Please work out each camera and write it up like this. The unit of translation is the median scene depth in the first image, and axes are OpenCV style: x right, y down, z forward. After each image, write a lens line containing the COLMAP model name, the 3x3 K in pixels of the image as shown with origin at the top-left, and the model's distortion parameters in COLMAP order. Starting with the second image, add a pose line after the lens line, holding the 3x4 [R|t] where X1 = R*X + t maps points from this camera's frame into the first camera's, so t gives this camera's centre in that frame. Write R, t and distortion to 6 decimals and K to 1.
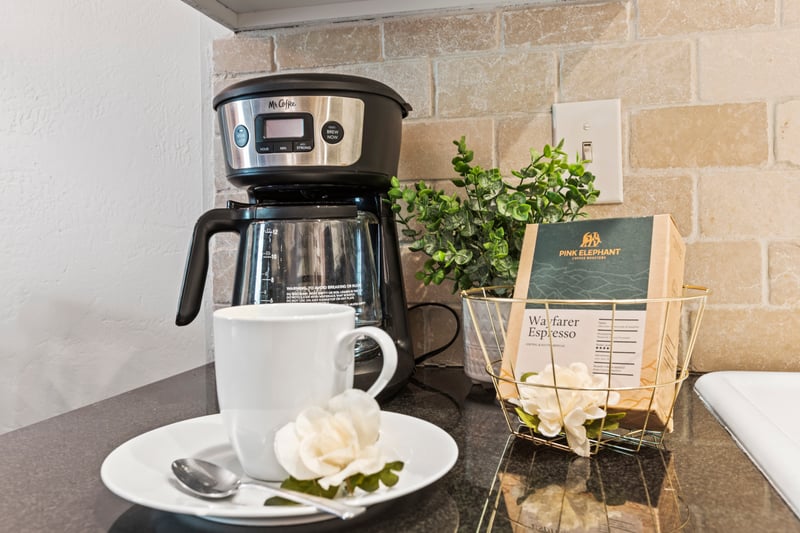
lens RADIAL K [[702.5, 0, 401.1], [0, 702.5, 263.8], [0, 0, 1]] dist [0.004054, 0.002417]
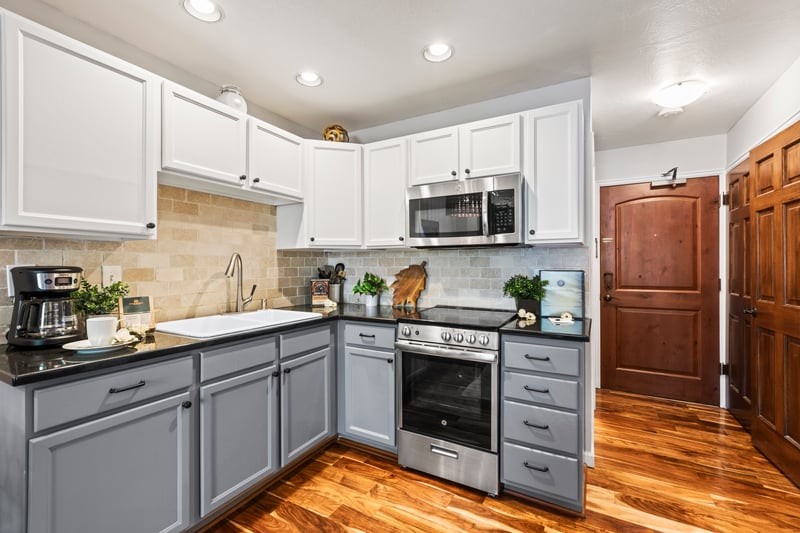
lens RADIAL K [[360.3, 0, 392.4], [0, 360.3, 264.2], [0, 0, 1]] dist [0.003646, -0.000685]
pose [[0.288620, 0.025090, 0.957115, -1.670964], [0.015592, 0.999401, -0.030900, -0.183266], [-0.957317, 0.023842, 0.288056, -1.565993]]
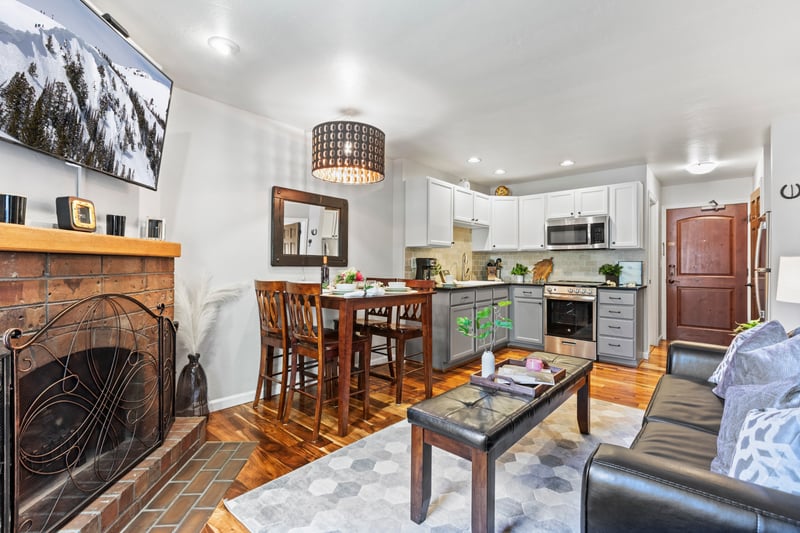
lens RADIAL K [[360.3, 0, 392.9], [0, 360.3, 263.9], [0, 0, 1]] dist [0.003646, -0.000685]
pose [[0.479426, 0.025428, 0.877214, -6.112219], [0.005607, 0.999471, -0.032036, 0.039612], [-0.877564, 0.020278, 0.479030, -1.438165]]
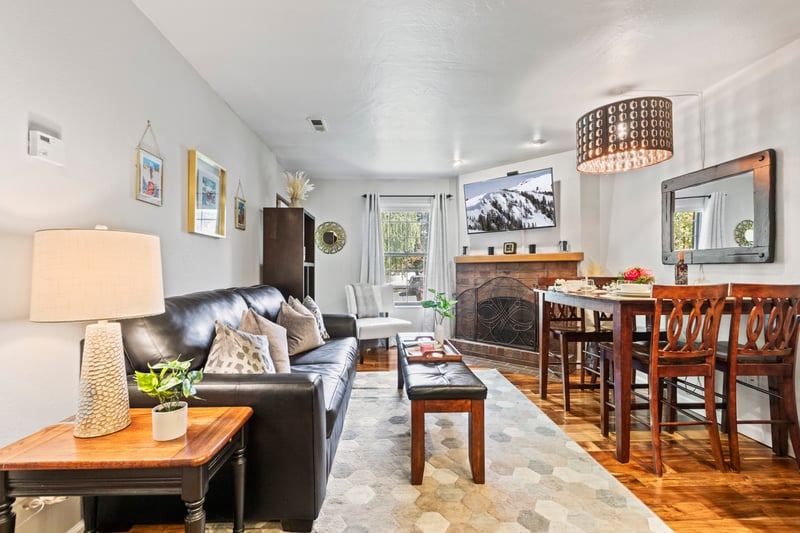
lens RADIAL K [[360.3, 0, 392.4], [0, 360.3, 266.6], [0, 0, 1]] dist [0.003646, -0.000685]
pose [[0.262151, 0.009170, -0.964983, 0.800198], [-0.025629, 0.999668, 0.002537, 0.007008], [0.964686, 0.024066, 0.262299, -2.316911]]
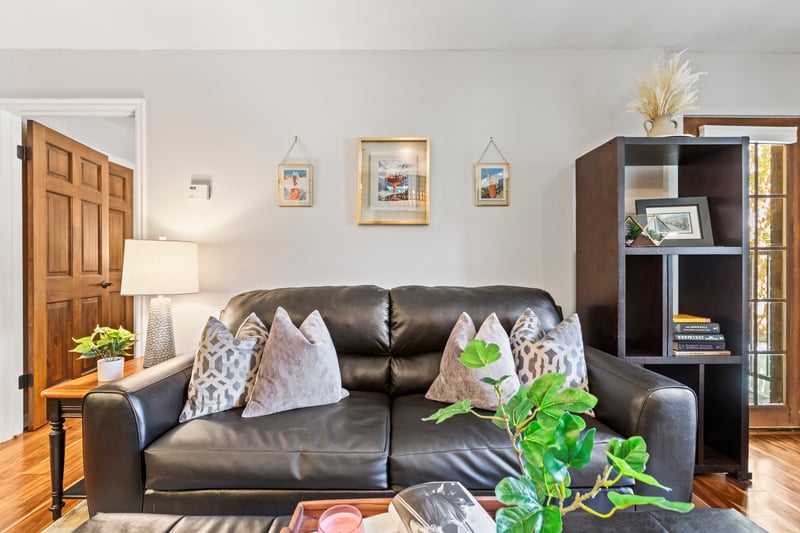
lens RADIAL K [[360.3, 0, 395.5], [0, 360.3, 264.9], [0, 0, 1]] dist [0.003646, -0.000685]
pose [[-0.972989, 0.022004, -0.229802, -2.581538], [0.014674, 0.999329, 0.033558, 0.005911], [0.230386, 0.029279, -0.972659, 0.071719]]
